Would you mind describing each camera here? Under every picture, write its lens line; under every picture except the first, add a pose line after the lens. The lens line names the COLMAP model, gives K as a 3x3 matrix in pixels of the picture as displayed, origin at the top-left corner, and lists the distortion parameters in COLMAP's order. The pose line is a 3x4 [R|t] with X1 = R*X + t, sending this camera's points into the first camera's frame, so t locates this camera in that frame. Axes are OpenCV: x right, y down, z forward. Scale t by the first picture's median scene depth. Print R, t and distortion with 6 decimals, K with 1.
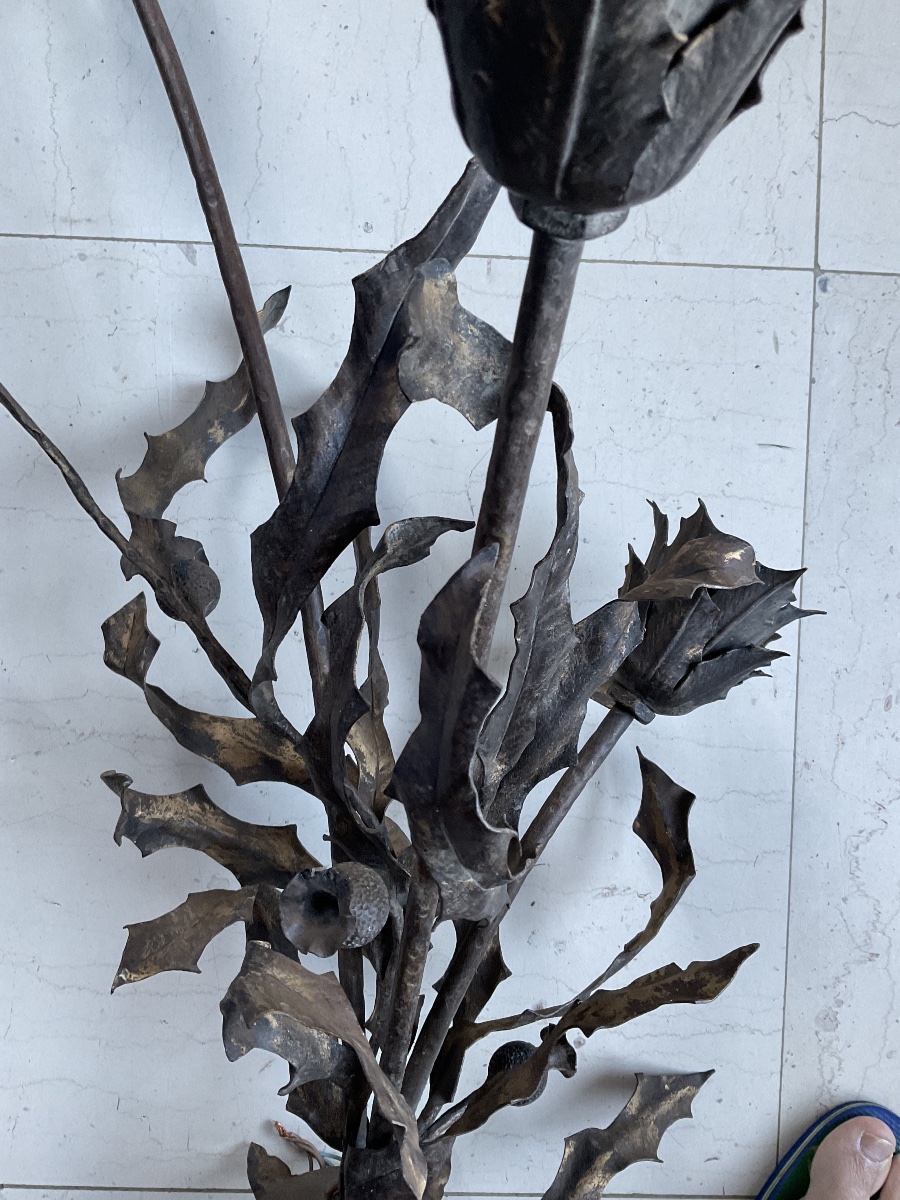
lens RADIAL K [[998.7, 0, 443.9], [0, 998.7, 593.3], [0, 0, 1]] dist [0.057440, -0.100493]
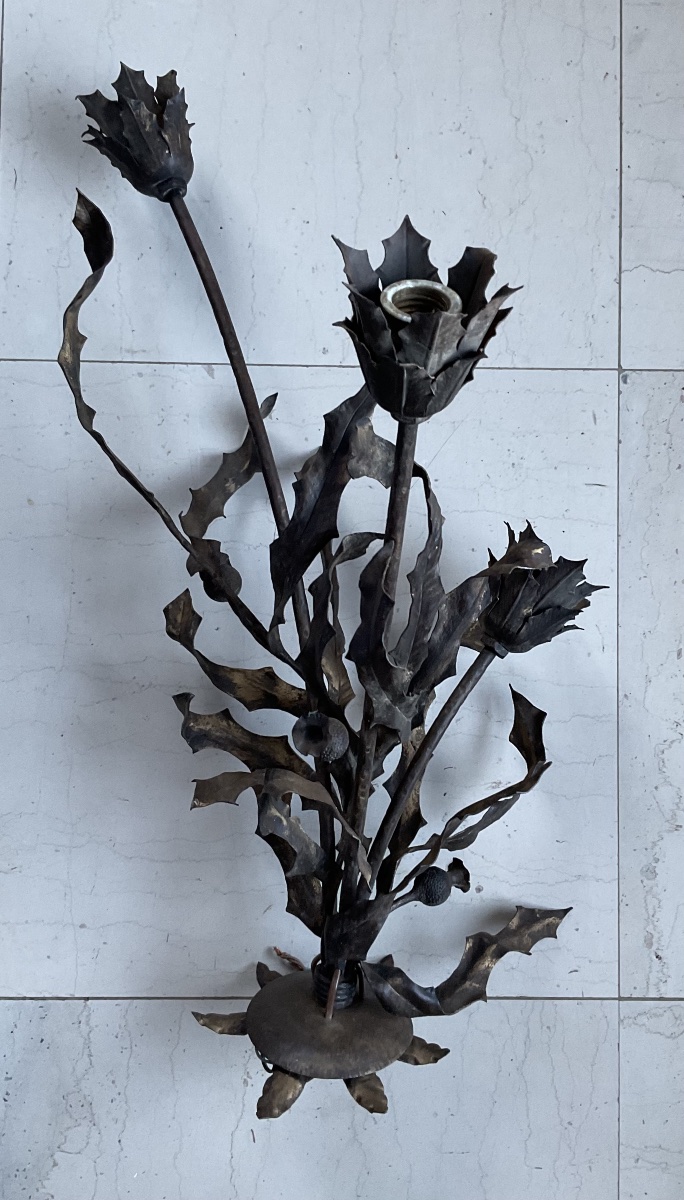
lens RADIAL K [[1188.5, 0, 390.7], [0, 1188.5, 543.7], [0, 0, 1]] dist [0.009050, 0.000000]
pose [[0.999632, -0.025505, -0.009197, 0.037183], [0.024640, 0.996129, -0.084377, 0.094010], [0.011313, 0.084119, 0.996391, -0.859351]]
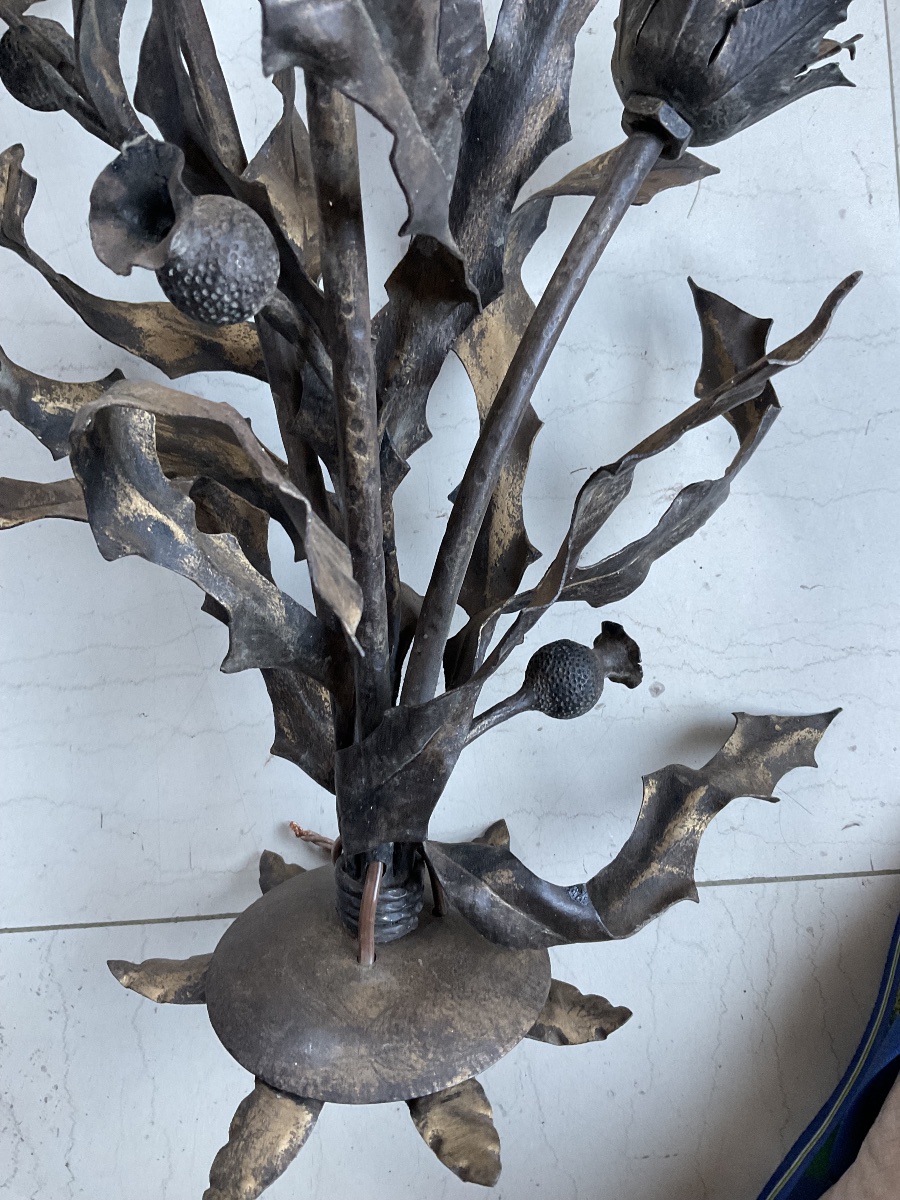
lens RADIAL K [[998.7, 0, 445.0], [0, 998.7, 600.7], [0, 0, 1]] dist [0.057440, -0.100493]
pose [[0.987383, -0.117984, -0.105619, 0.068267], [0.121979, 0.992011, 0.032169, 0.366151], [0.100979, -0.044647, 0.993886, 0.235466]]
